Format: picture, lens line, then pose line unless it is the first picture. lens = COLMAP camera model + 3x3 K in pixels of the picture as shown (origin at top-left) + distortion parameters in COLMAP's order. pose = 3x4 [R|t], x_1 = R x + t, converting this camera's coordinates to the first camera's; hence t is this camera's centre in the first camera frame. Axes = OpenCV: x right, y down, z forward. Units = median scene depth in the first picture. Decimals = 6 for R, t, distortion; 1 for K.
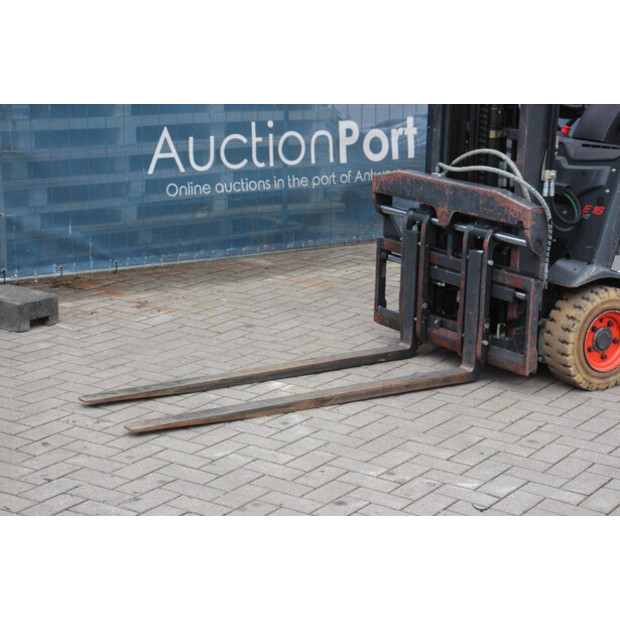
lens RADIAL K [[1459.2, 0, 319.3], [0, 1459.2, 301.5], [0, 0, 1]] dist [0.424861, 0.000000]
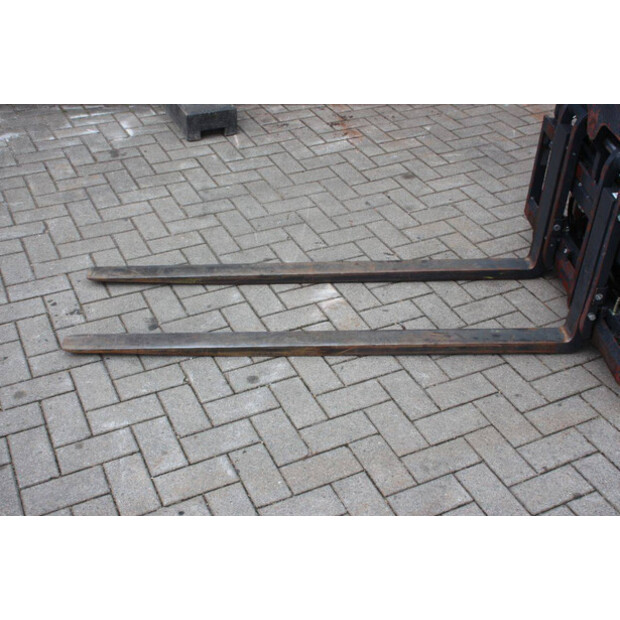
lens RADIAL K [[787.9, 0, 312.6], [0, 787.9, 312.6], [0, 0, 1]] dist [0.009331, 0.000000]
pose [[0.854054, 0.298705, -0.425873, 0.159091], [-0.114307, 0.906452, 0.406546, -0.115523], [0.507471, -0.298531, 0.808302, 0.608358]]
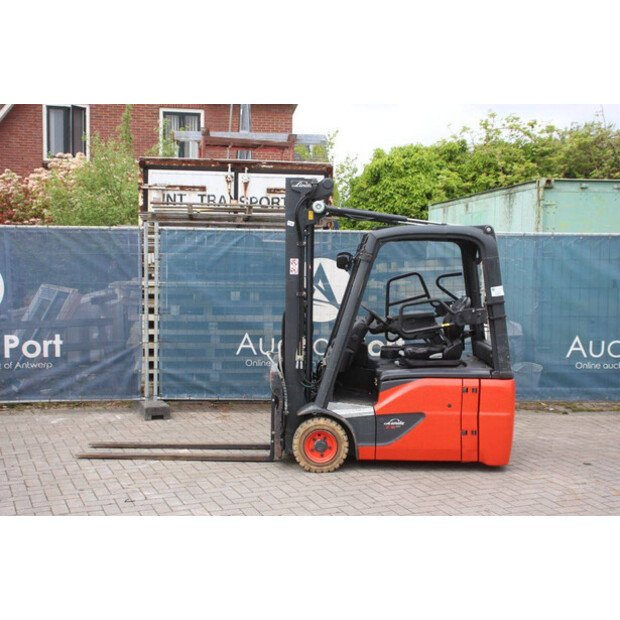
lens RADIAL K [[874.1, 0, 312.1], [0, 874.1, 307.4], [0, 0, 1]] dist [0.086080, 0.000000]
pose [[0.824441, 0.017451, -0.565678, 0.805830], [-0.115187, 0.983777, -0.137529, 0.006870], [0.554101, 0.178543, 0.813077, 0.047805]]
